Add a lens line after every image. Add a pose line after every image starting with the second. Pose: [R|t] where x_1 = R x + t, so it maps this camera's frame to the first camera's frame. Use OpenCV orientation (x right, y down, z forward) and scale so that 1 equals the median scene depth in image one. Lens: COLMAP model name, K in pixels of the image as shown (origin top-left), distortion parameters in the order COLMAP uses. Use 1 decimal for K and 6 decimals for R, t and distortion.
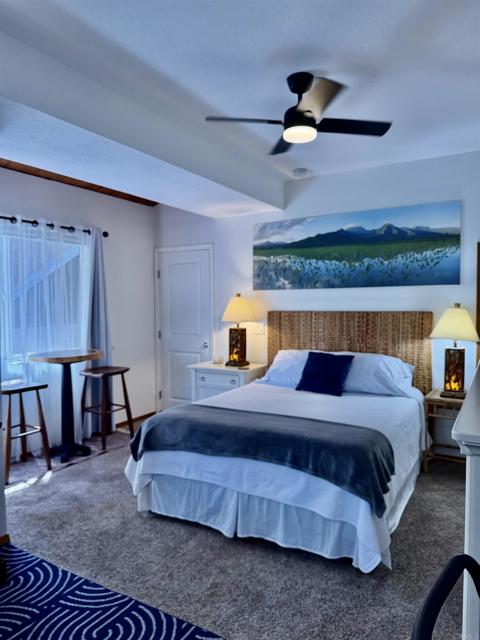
lens RADIAL K [[449.4, 0, 234.3], [0, 449.4, 319.4], [0, 0, 1]] dist [0.062403, -0.095230]
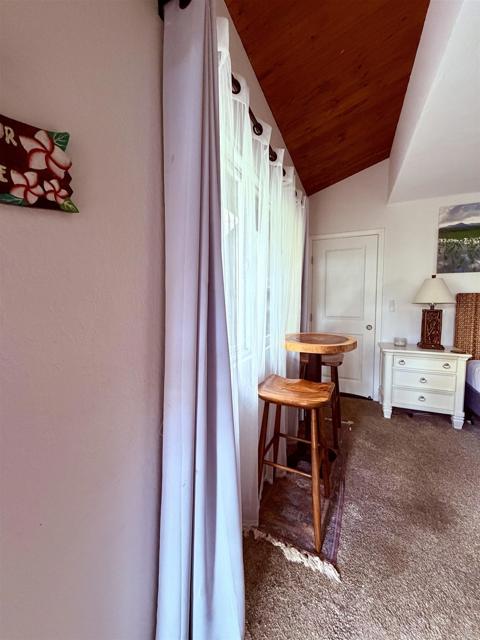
lens RADIAL K [[256.3, 0, 240.0], [0, 256.3, 320.0], [0, 0, 1]] dist [-0.000159, 0.000224]
pose [[0.989774, -0.002289, 0.142629, -0.501829], [-0.001559, 0.999638, 0.026861, 0.027283], [-0.142639, -0.026808, 0.989412, 0.511040]]
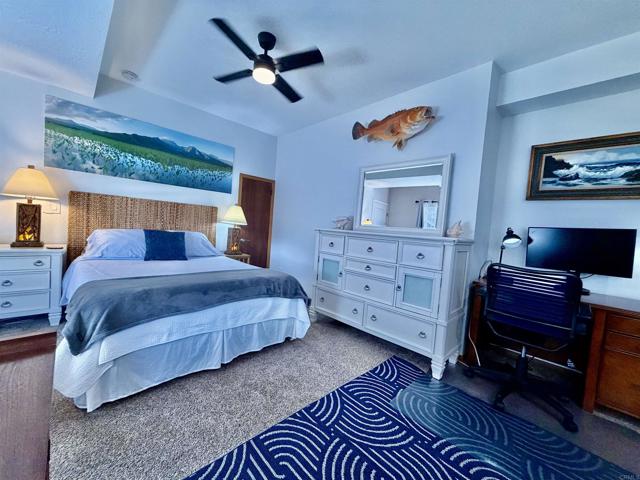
lens RADIAL K [[256.3, 0, 315.2], [0, 256.3, 241.3], [0, 0, 1]] dist [-0.000159, 0.000224]
pose [[0.261446, -0.020197, 0.965007, -0.343125], [-0.037996, 0.998791, 0.031198, 0.056756], [-0.964470, -0.044823, 0.260362, 0.324977]]
